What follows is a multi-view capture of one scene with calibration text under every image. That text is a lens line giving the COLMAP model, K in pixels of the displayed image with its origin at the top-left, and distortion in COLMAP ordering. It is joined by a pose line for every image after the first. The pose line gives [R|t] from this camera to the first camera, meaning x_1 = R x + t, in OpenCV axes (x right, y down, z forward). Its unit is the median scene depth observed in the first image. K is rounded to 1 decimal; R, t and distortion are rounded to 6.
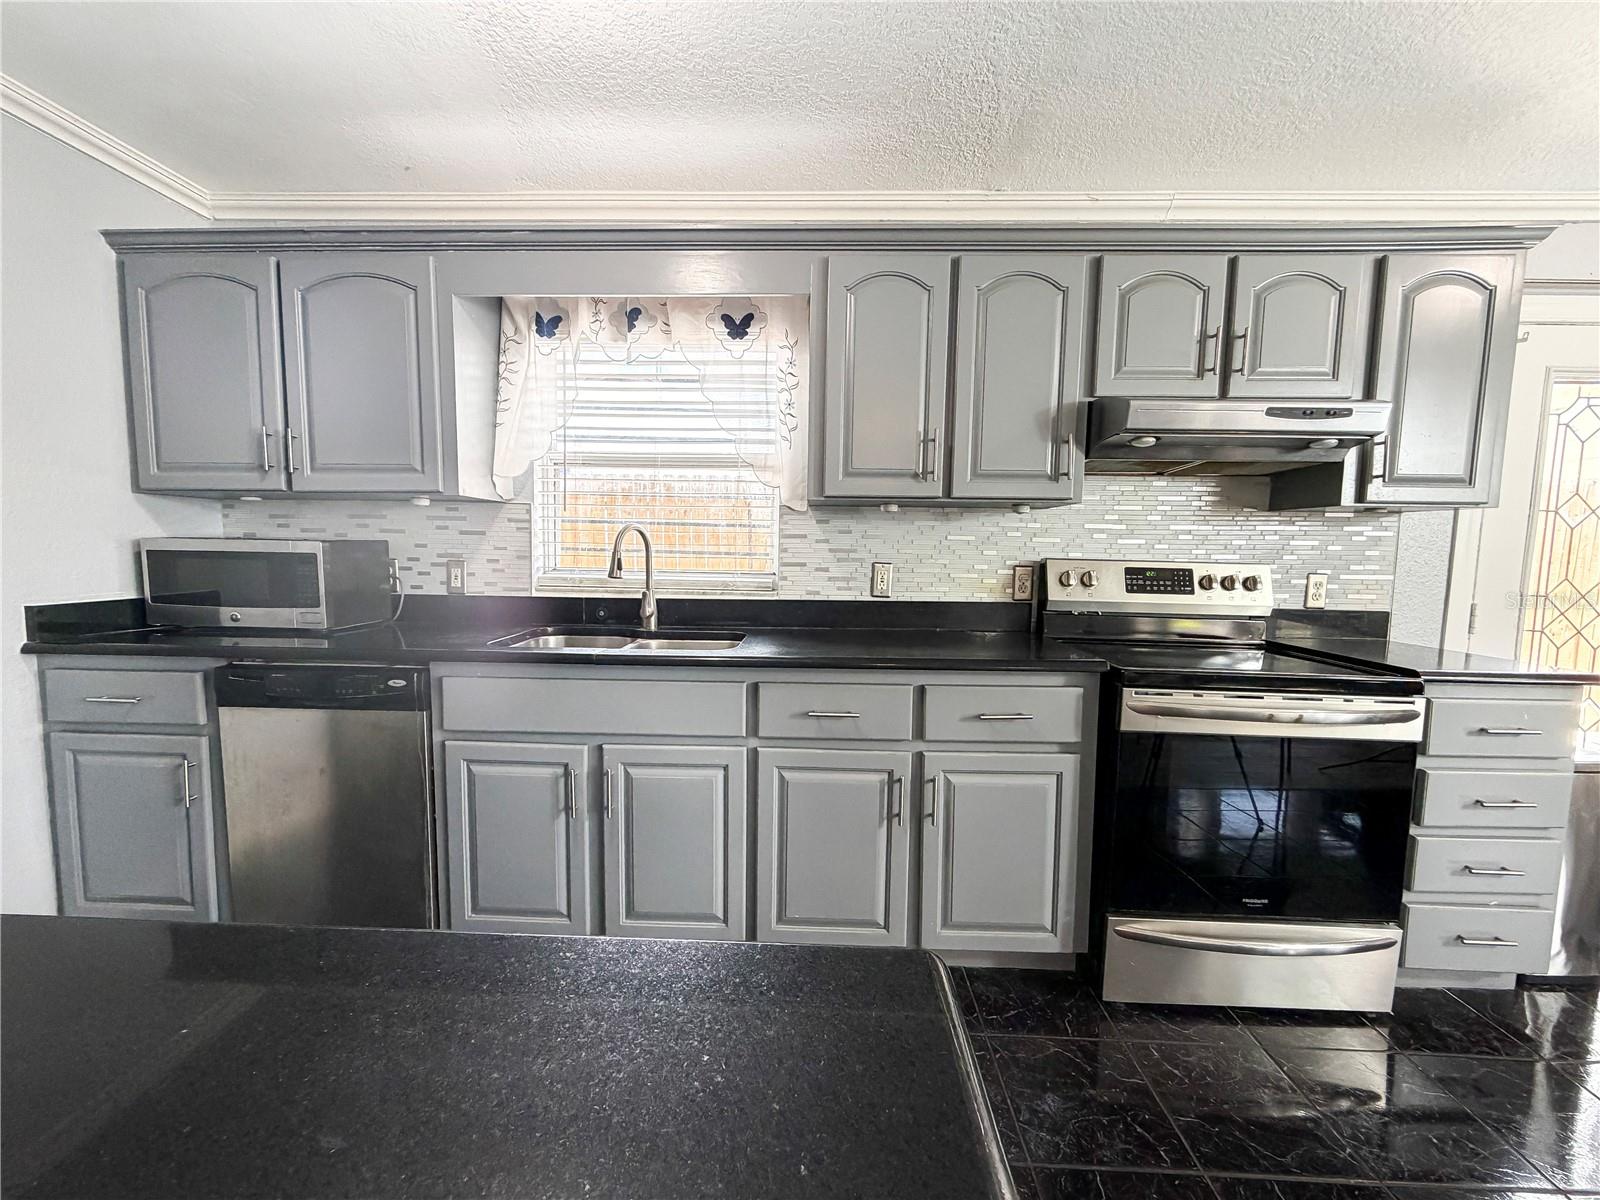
lens RADIAL K [[647.9, 0, 802.1], [0, 647.9, 606.1], [0, 0, 1]] dist [0.001377, 0.000422]
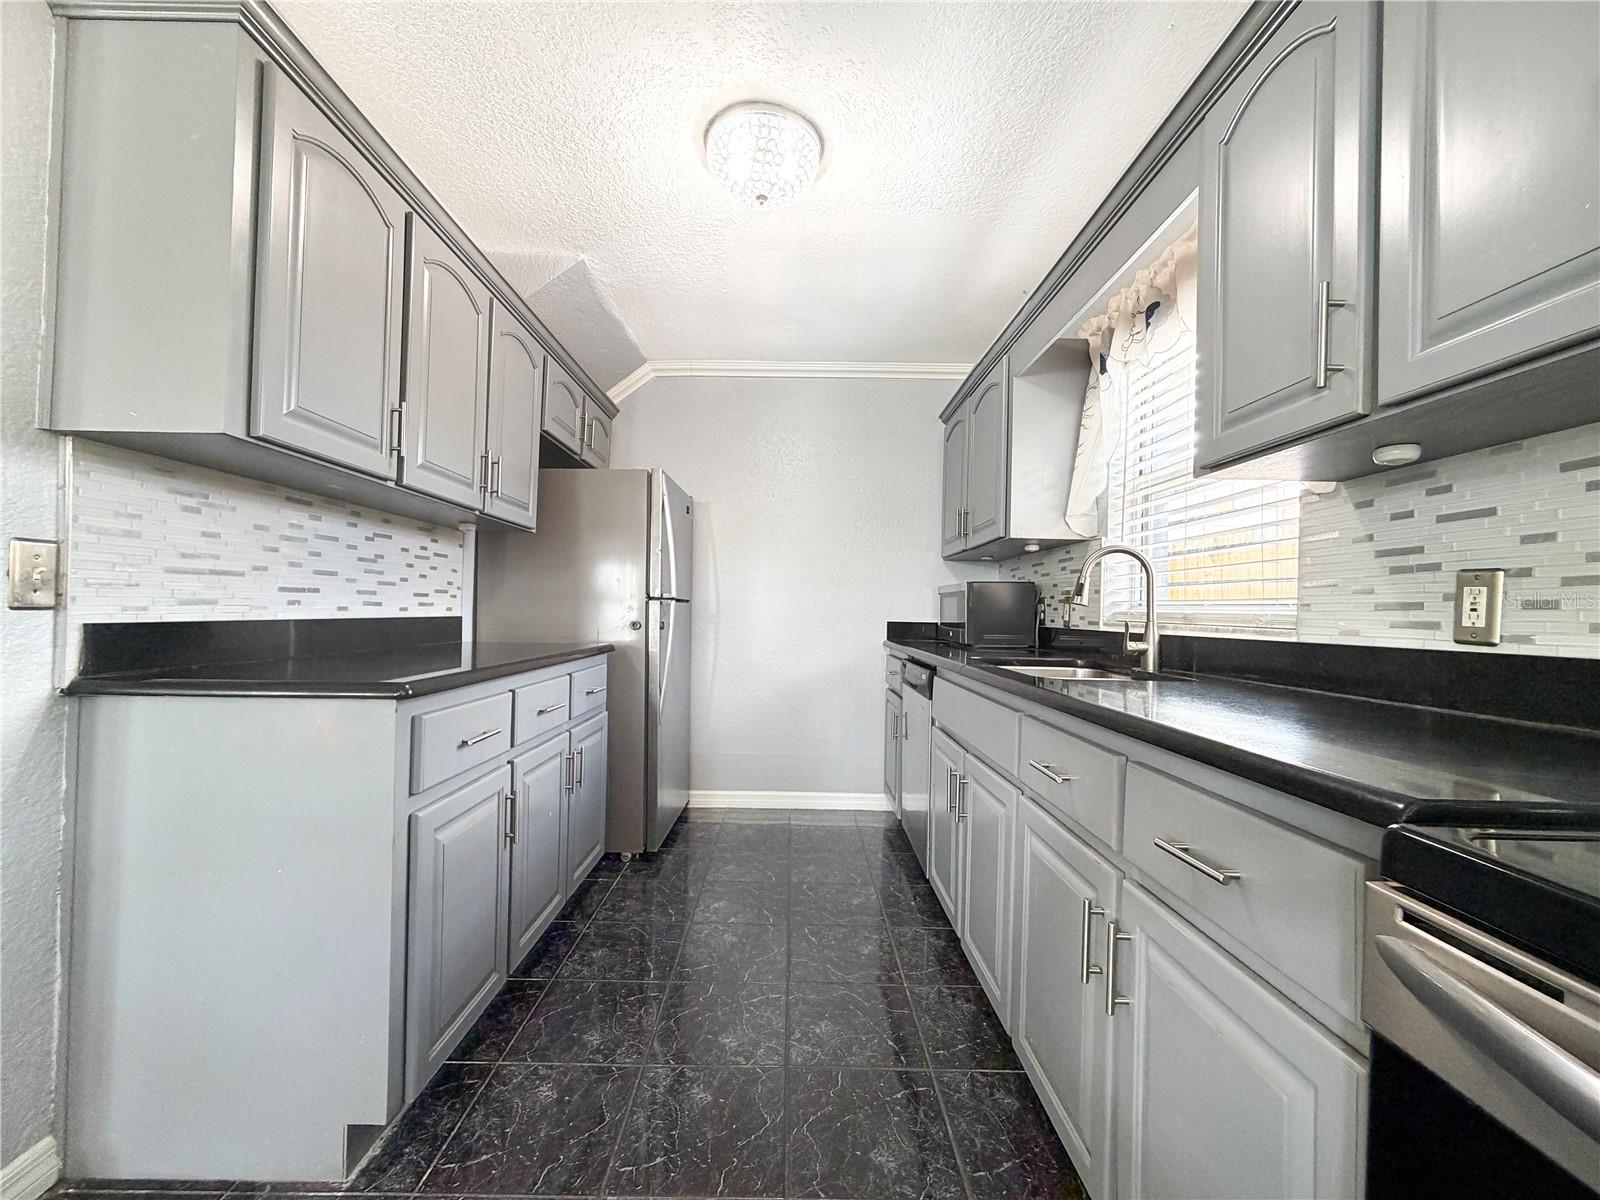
lens RADIAL K [[657.8, 0, 795.1], [0, 657.8, 569.0], [0, 0, 1]] dist [0.000211, 0.000010]
pose [[0.035879, -0.076734, -0.996406, 0.591223], [-0.111709, 0.990491, -0.080301, 0.025184], [0.993093, 0.114189, 0.026966, 0.524482]]
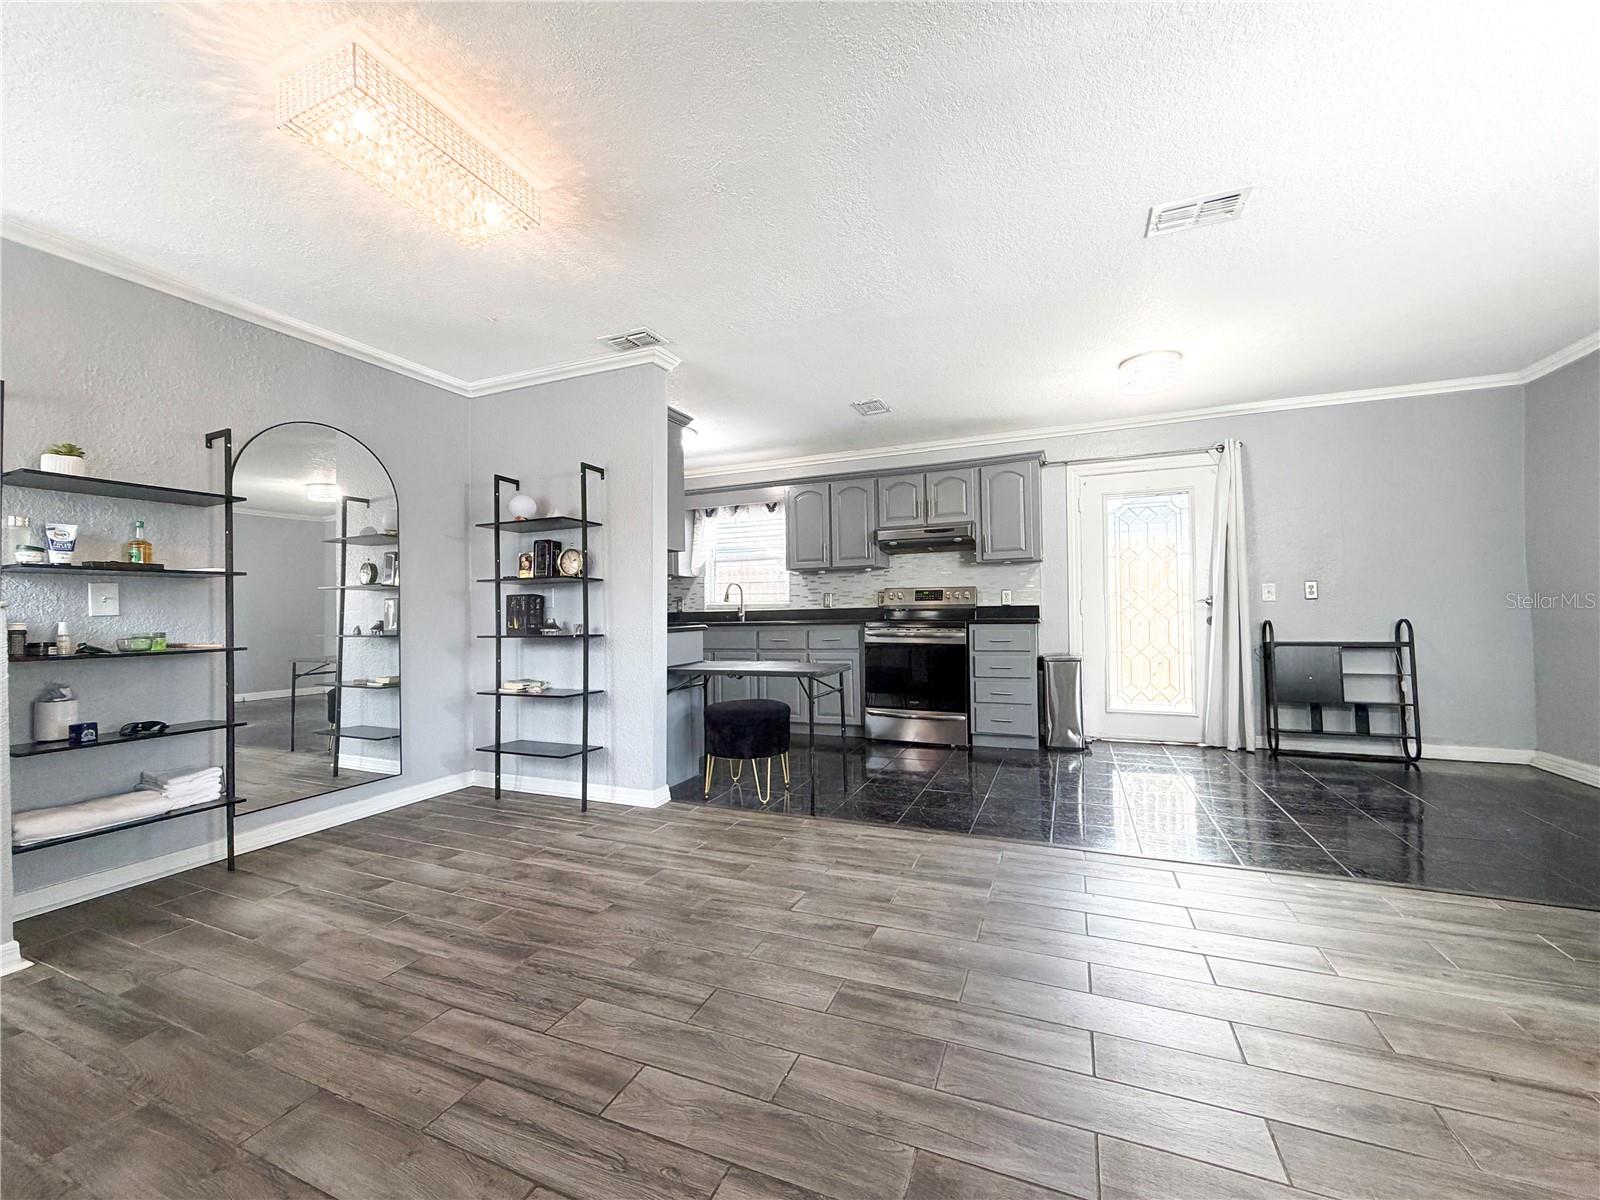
lens RADIAL K [[636.4, 0, 800.7], [0, 636.4, 603.0], [0, 0, 1]] dist [-0.000870, -0.000249]
pose [[0.932839, -0.036064, -0.358484, 0.925872], [-0.001455, 0.994593, -0.103842, 0.228623], [0.360290, 0.097389, 0.927743, -1.335753]]
